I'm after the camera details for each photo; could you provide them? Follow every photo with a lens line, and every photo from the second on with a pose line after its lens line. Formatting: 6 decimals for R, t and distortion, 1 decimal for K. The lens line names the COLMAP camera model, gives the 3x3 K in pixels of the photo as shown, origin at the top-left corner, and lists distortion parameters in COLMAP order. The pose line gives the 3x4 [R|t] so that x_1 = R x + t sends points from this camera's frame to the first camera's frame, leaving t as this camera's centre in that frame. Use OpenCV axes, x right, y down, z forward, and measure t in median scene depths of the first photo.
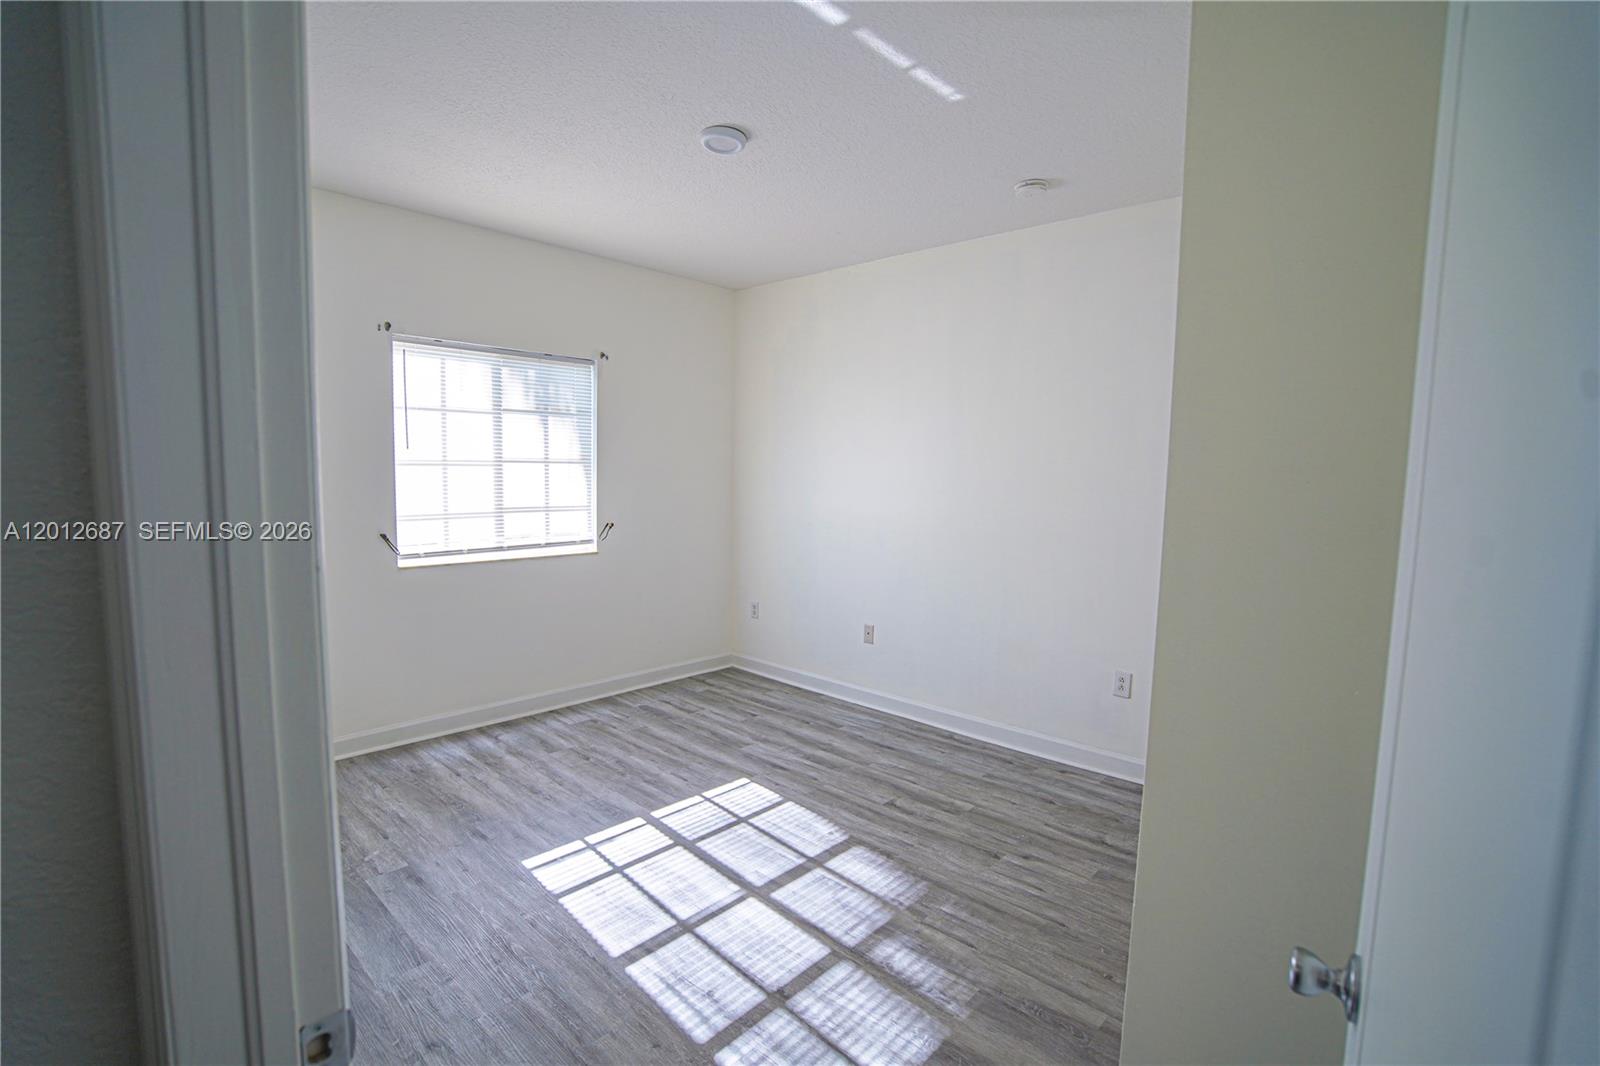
lens RADIAL K [[730.3, 0, 798.2], [0, 730.3, 539.0], [0, 0, 1]] dist [-0.026880, 0.008736]
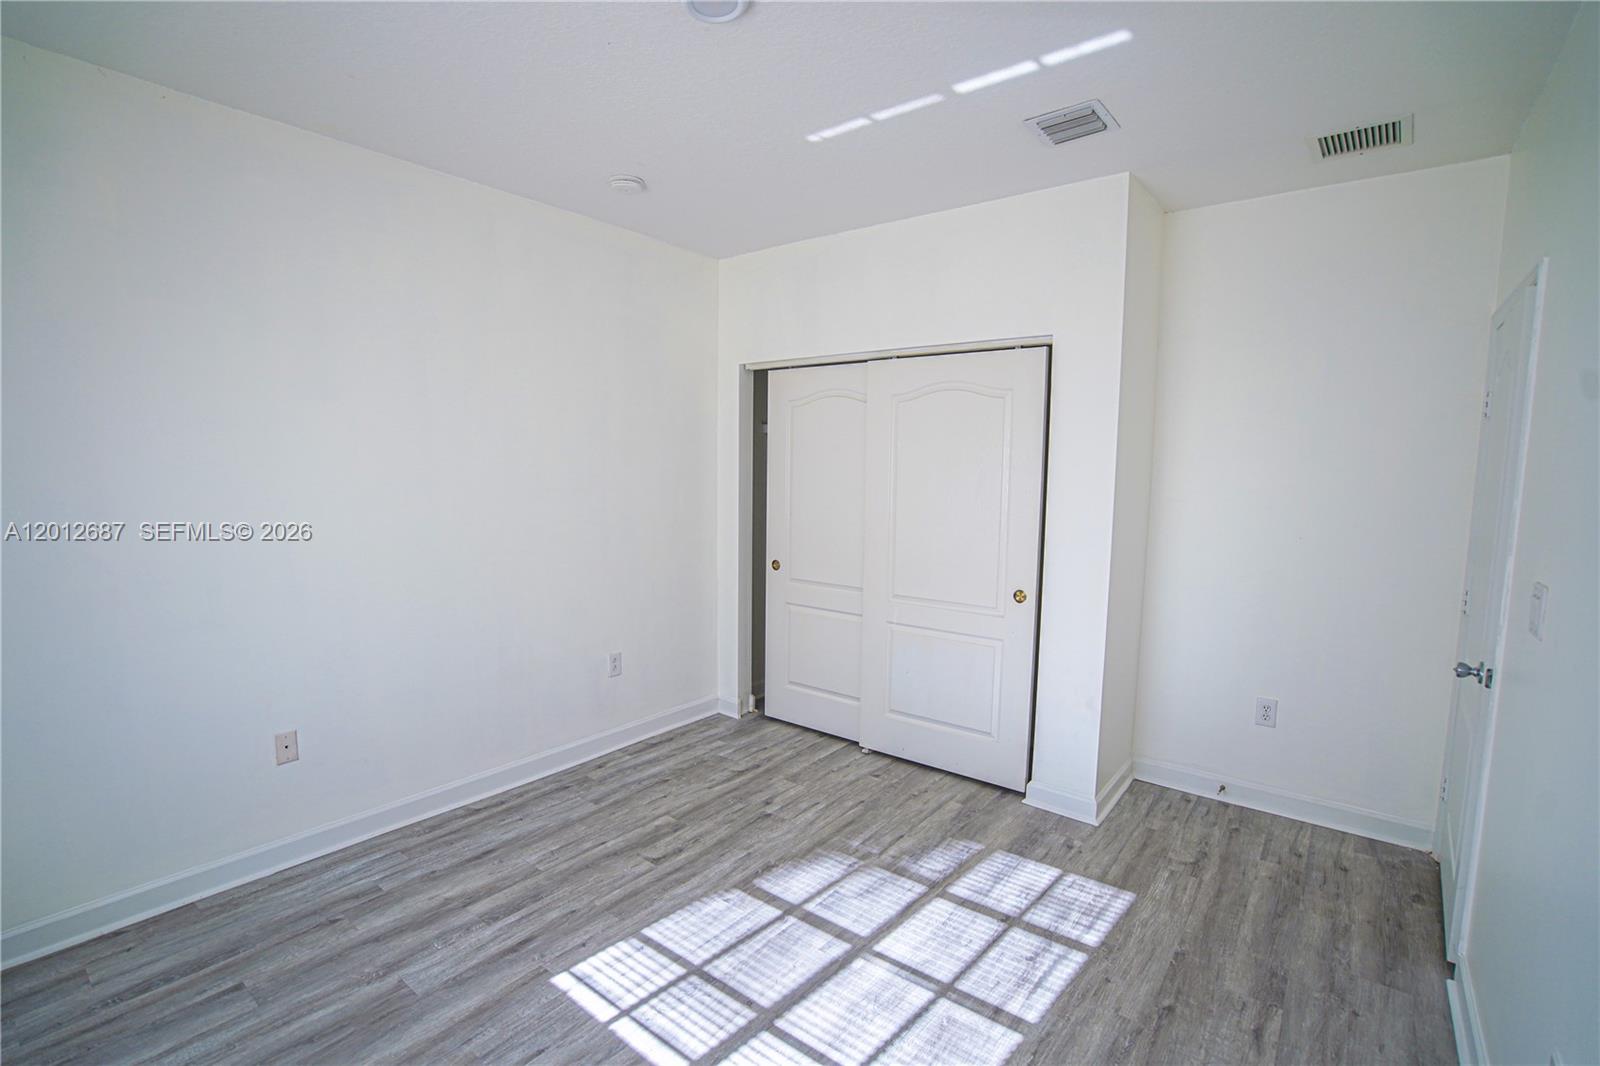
lens RADIAL K [[730.3, 0, 802.3], [0, 730.3, 535.5], [0, 0, 1]] dist [-0.026880, 0.008736]
pose [[-0.084052, -0.106651, 0.990737, -0.744462], [0.073413, 0.990891, 0.112896, -0.108765], [-0.993753, 0.082222, -0.075457, 0.915766]]
